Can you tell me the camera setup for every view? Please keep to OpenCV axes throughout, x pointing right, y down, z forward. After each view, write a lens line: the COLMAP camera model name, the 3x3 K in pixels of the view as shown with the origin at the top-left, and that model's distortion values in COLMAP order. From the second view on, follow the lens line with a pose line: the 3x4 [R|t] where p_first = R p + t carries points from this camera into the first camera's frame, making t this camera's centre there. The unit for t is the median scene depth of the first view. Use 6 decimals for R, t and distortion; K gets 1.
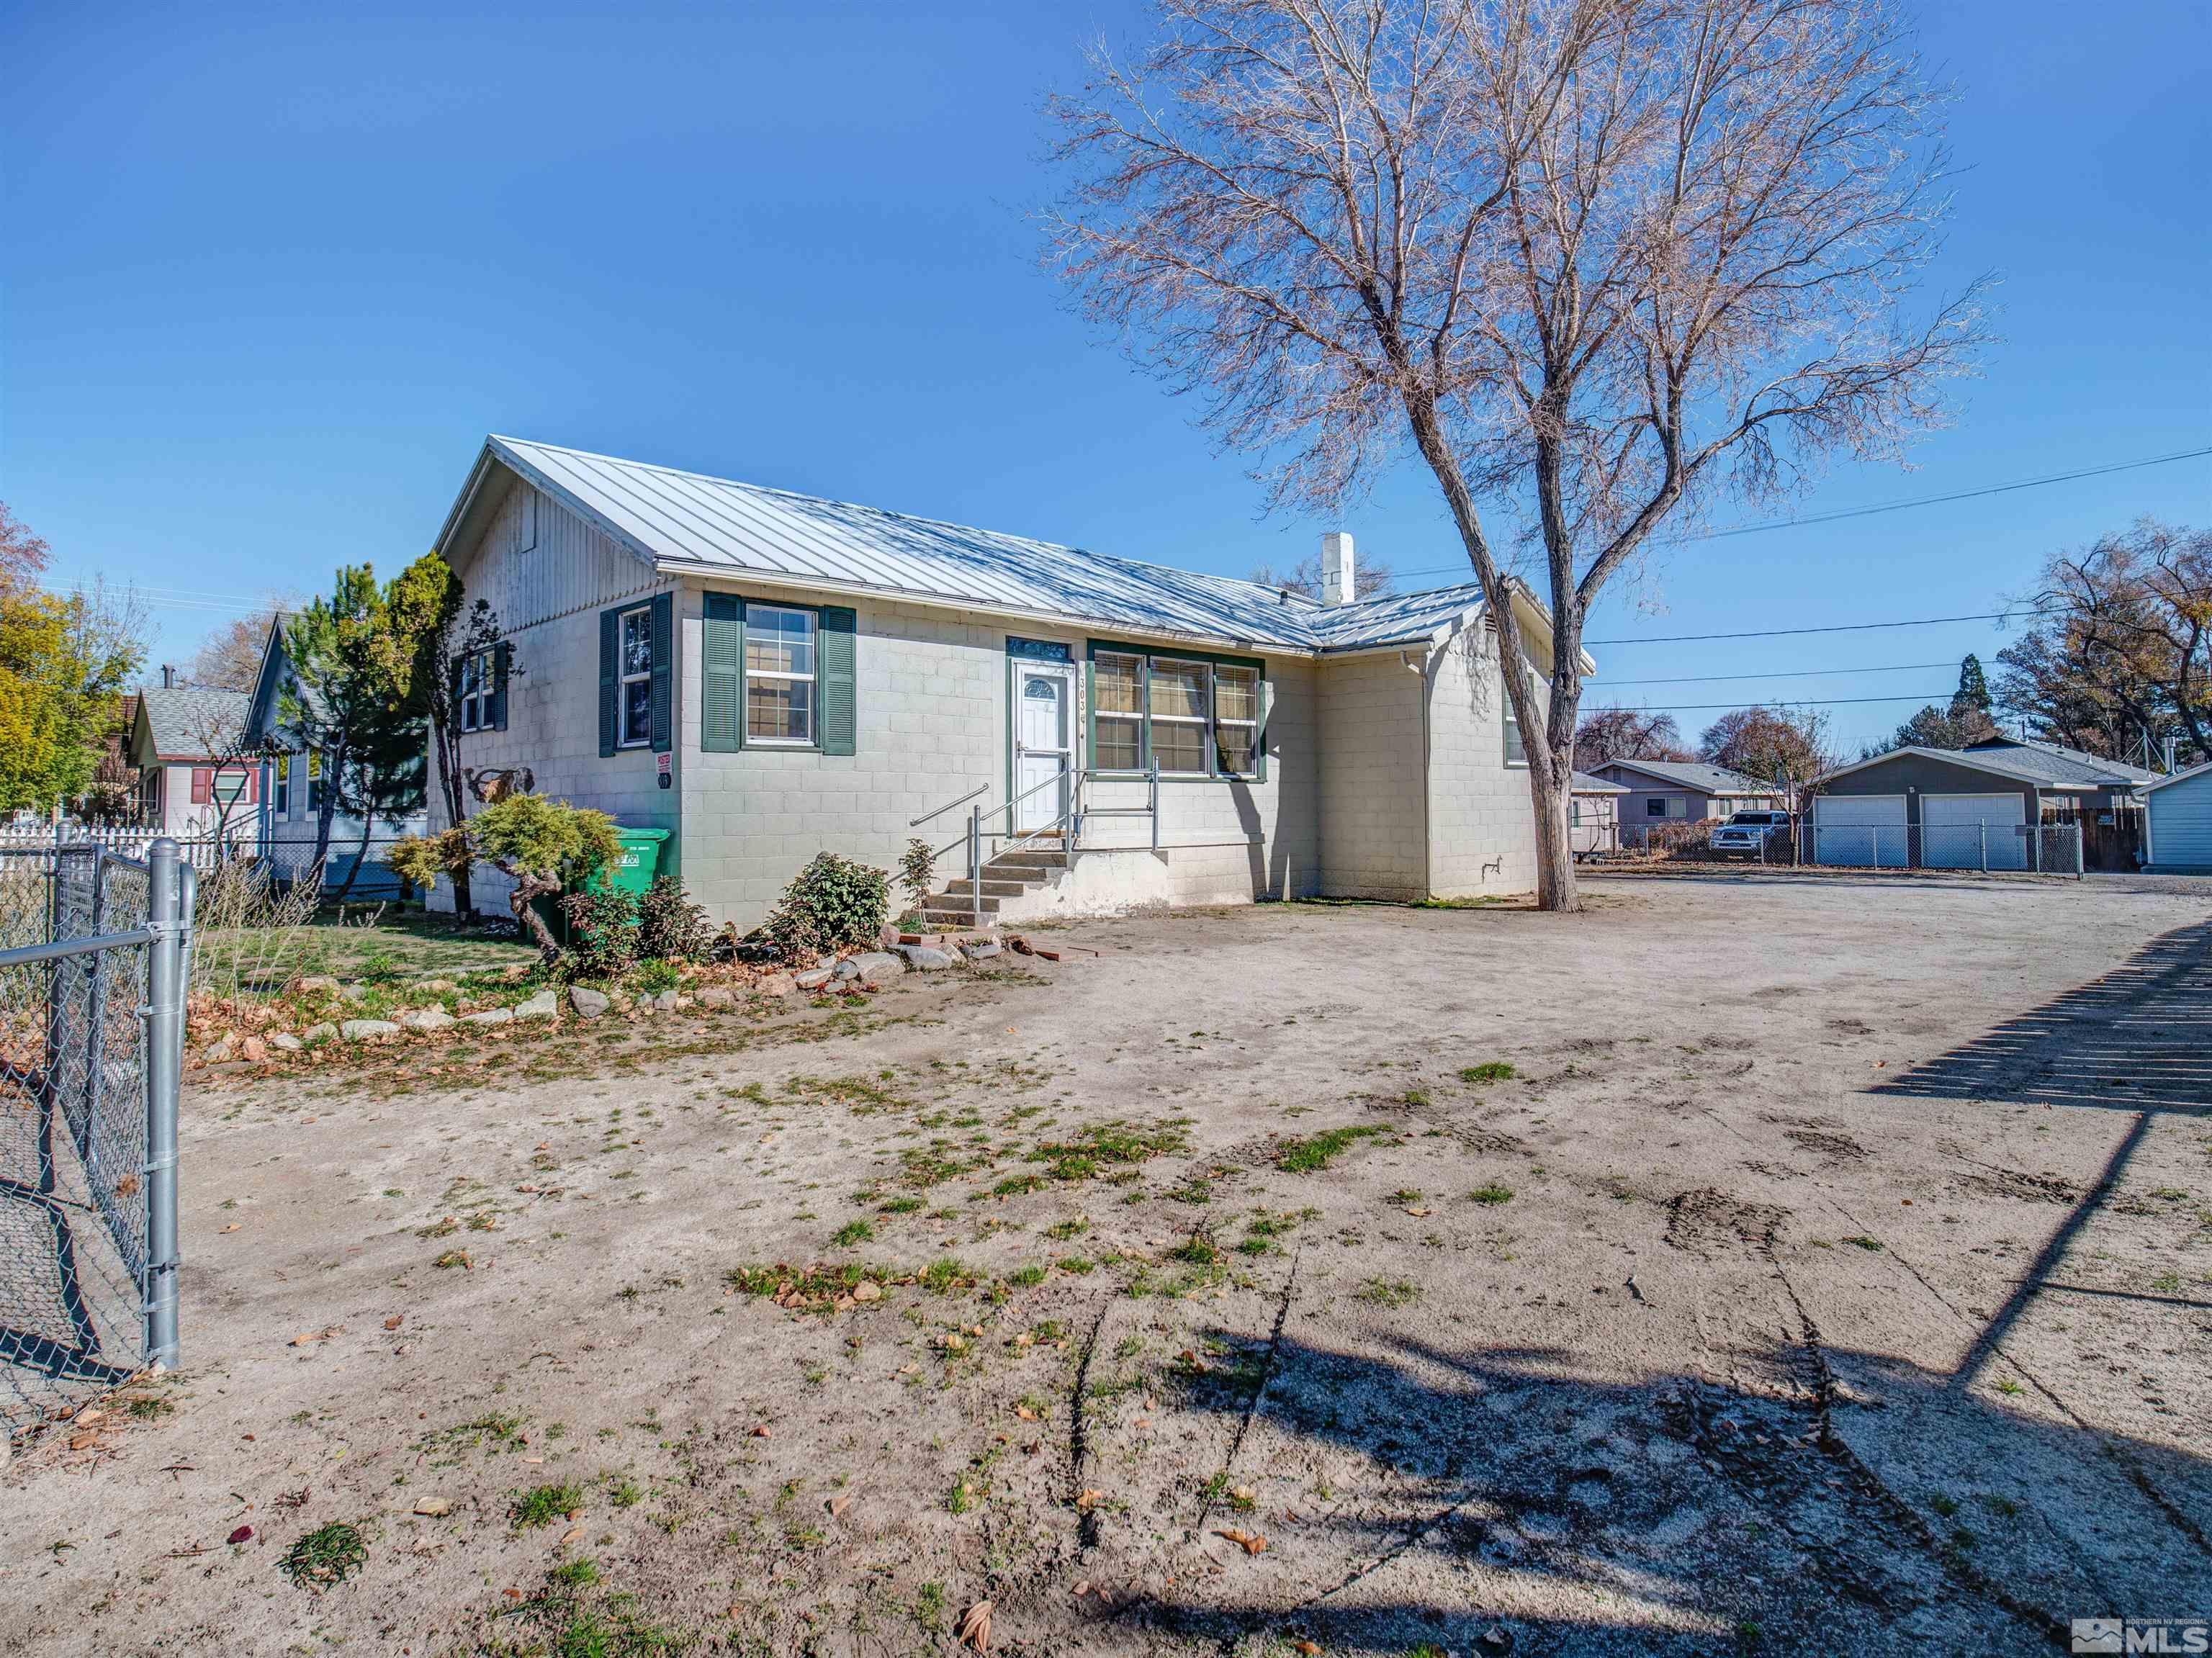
lens RADIAL K [[1286.8, 0, 1123.8], [0, 1286.8, 747.2], [0, 0, 1]] dist [-0.001572, -0.000842]
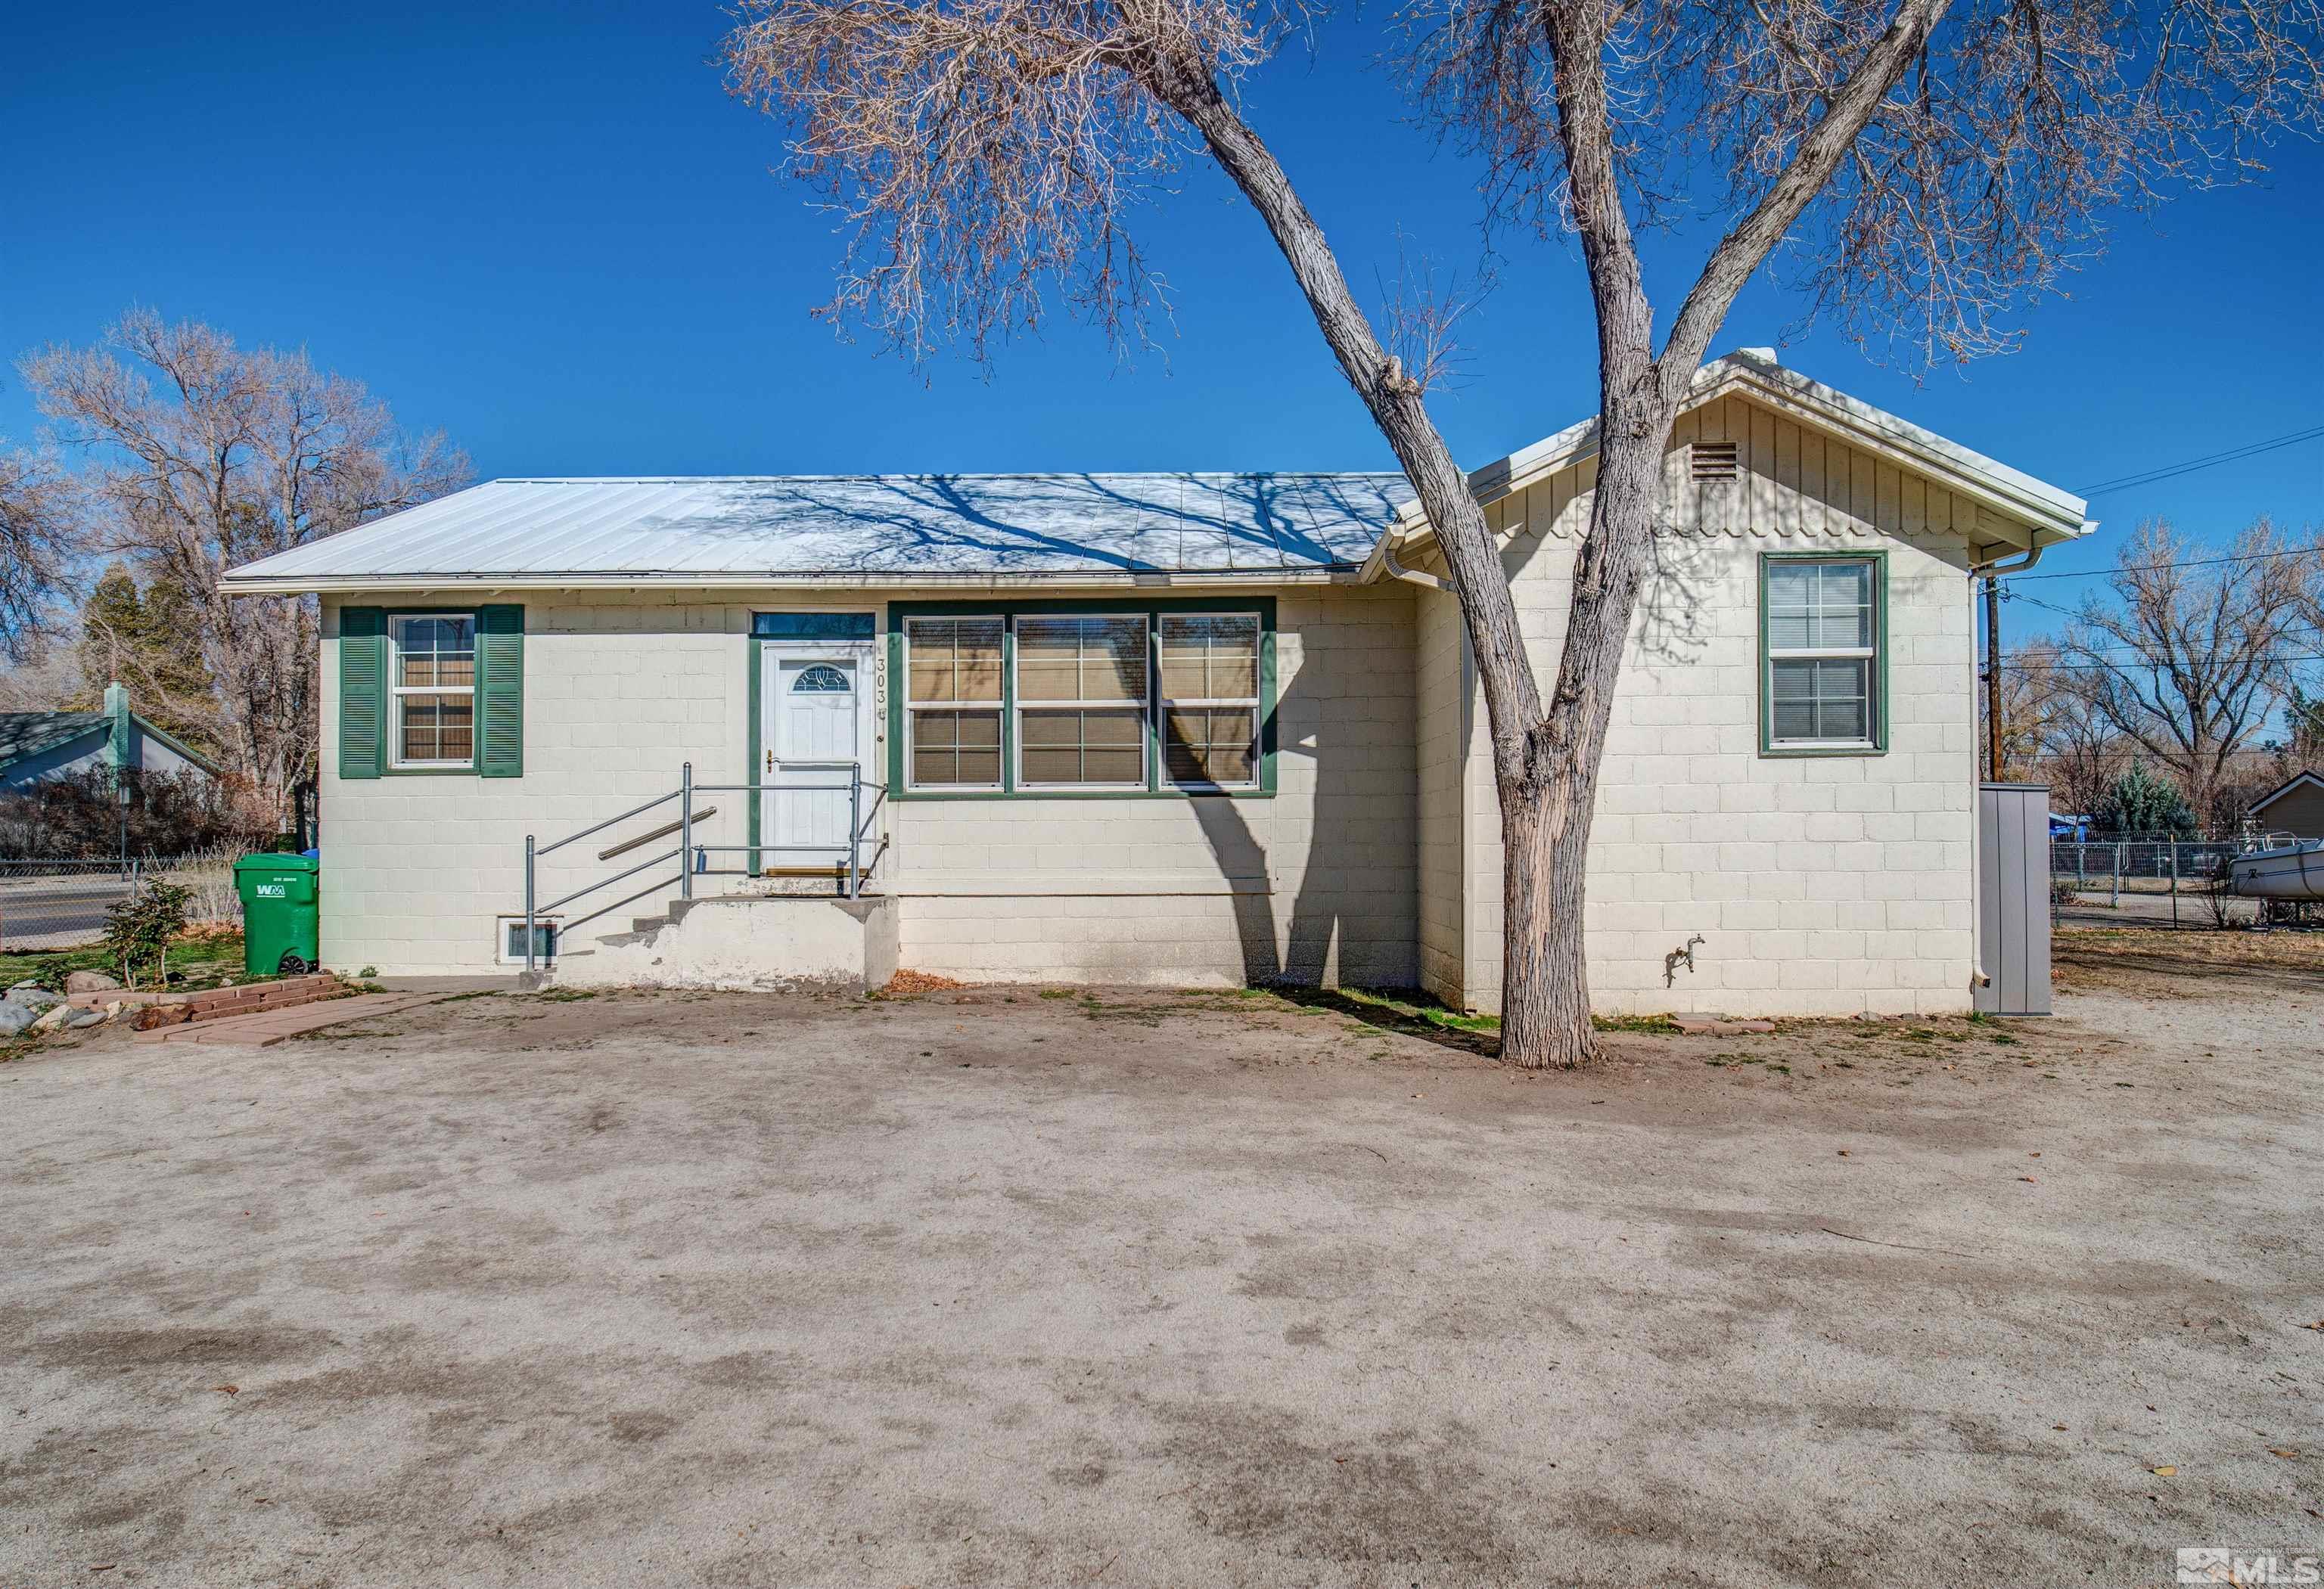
lens RADIAL K [[1314.0, 0, 1166.1], [0, 1314.0, 824.0], [0, 0, 1]] dist [-0.009717, -0.001294]
pose [[0.684619, -0.005162, -0.728883, 0.615451], [0.034132, 0.999105, 0.024983, 0.026512], [0.728102, -0.041982, 0.684182, 0.609403]]
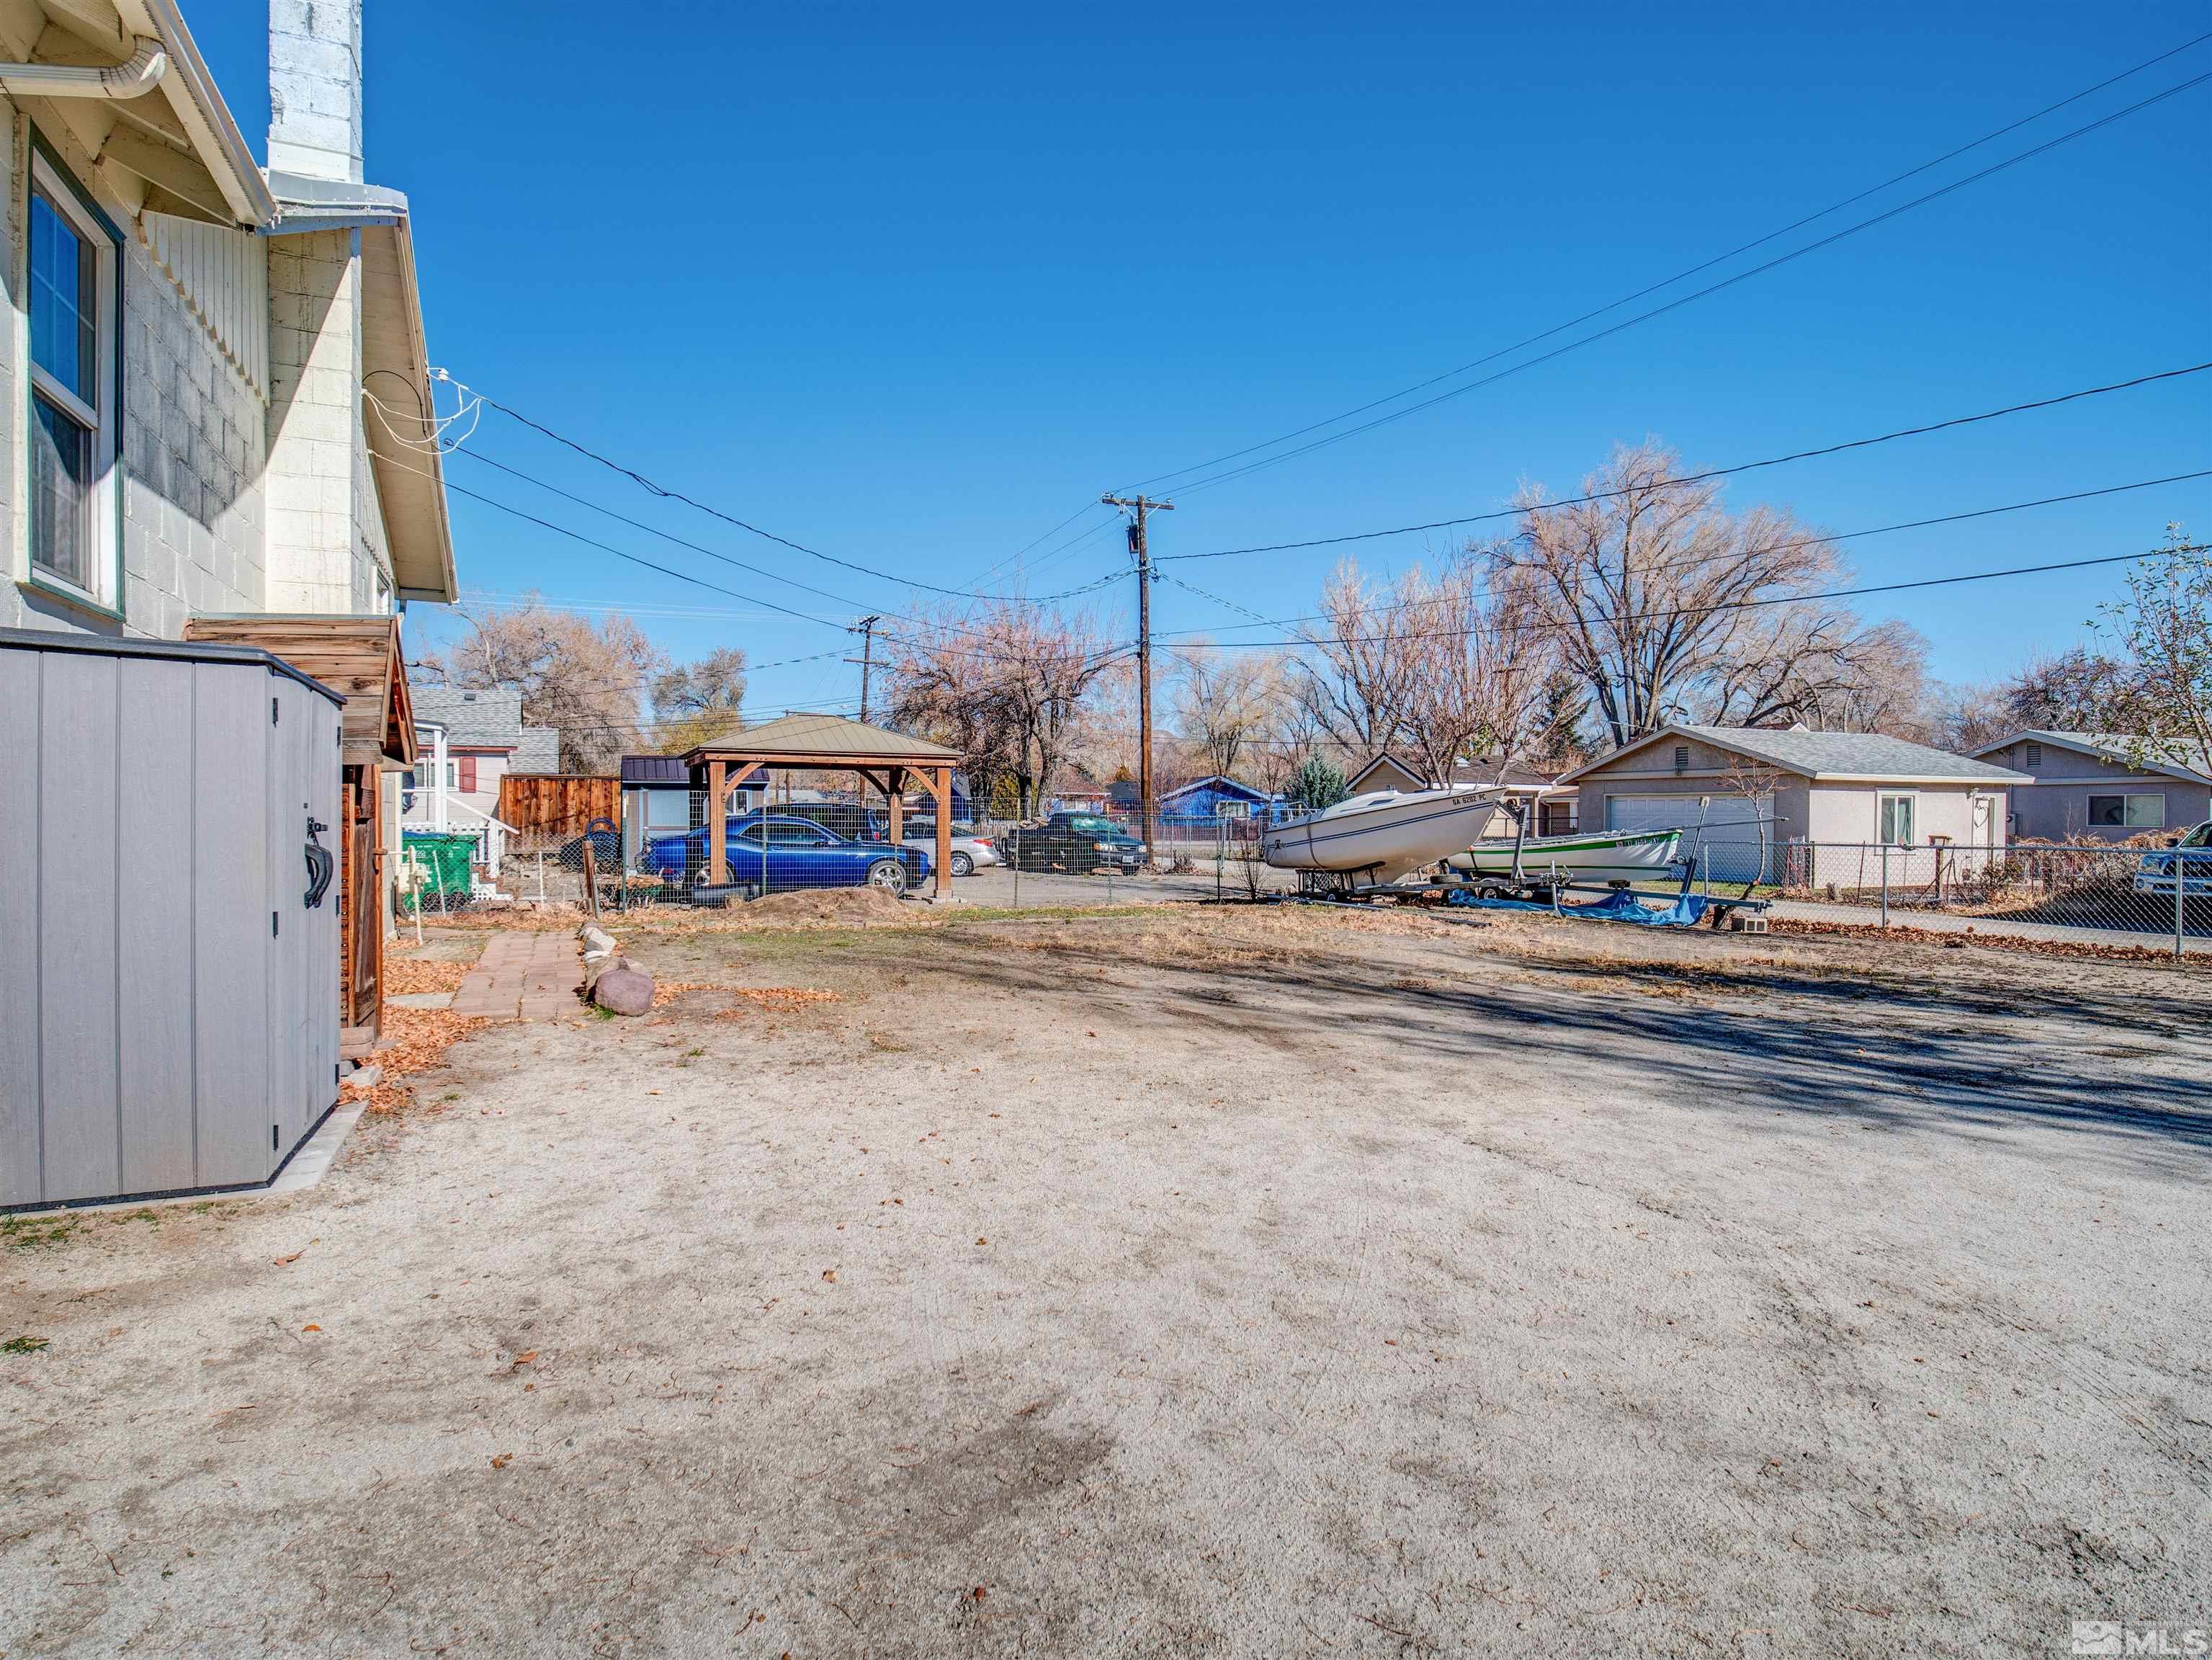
lens RADIAL K [[1219.6, 0, 1106.0], [0, 1219.6, 830.0], [0, 0, 1]] dist [-0.003297, -0.001963]
pose [[0.929266, 0.012903, -0.369187, 0.700793], [0.010285, 0.998099, 0.060772, 0.060998], [0.369269, -0.060270, 0.927366, 1.171551]]
